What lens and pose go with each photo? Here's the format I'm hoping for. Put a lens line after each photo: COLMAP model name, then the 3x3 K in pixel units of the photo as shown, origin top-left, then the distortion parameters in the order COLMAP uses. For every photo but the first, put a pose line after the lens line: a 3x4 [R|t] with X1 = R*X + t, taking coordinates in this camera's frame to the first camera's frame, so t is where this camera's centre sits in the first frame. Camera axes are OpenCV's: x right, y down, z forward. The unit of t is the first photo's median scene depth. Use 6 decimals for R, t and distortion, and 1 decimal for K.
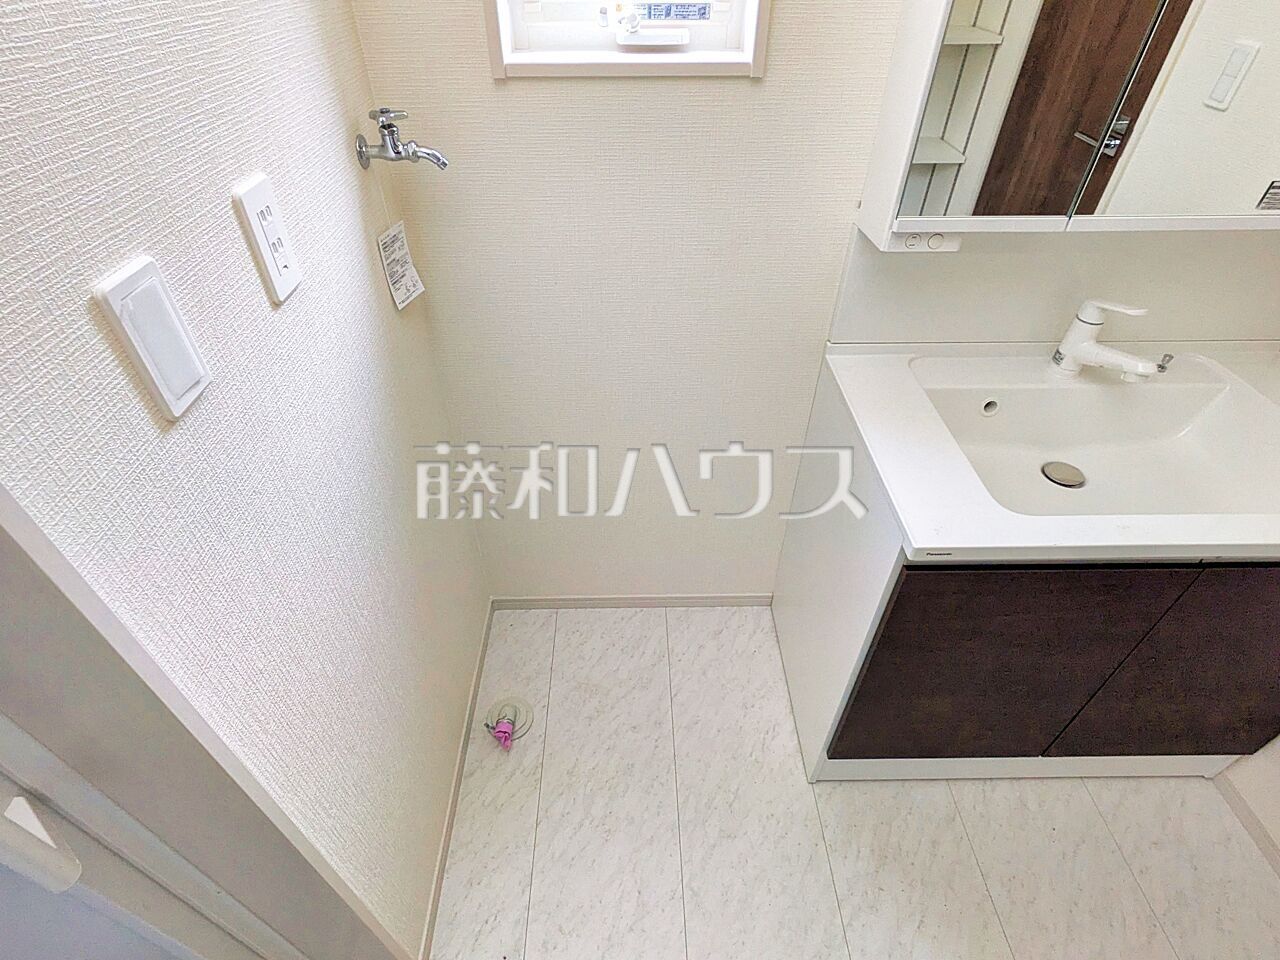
lens RADIAL K [[637.7, 0, 640.9], [0, 637.7, 478.1], [0, 0, 1]] dist [0.003321, 0.001975]
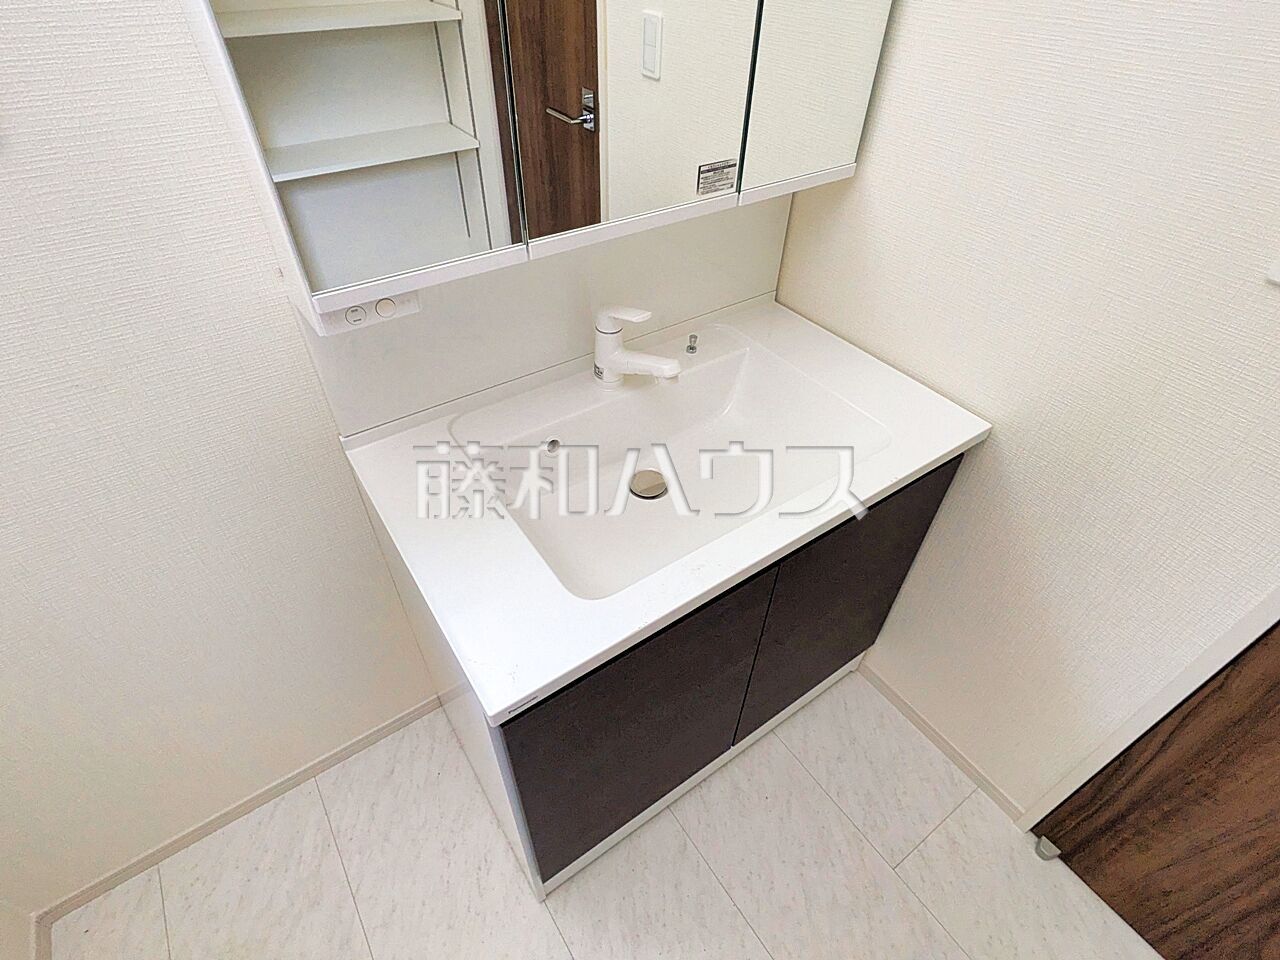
lens RADIAL K [[637.7, 0, 630.4], [0, 637.7, 480.2], [0, 0, 1]] dist [0.003321, 0.001975]
pose [[0.835904, -0.366487, 0.408597, 0.248630], [0.351603, 0.929169, 0.114103, -0.127245], [-0.421474, 0.048285, 0.905554, 0.149301]]
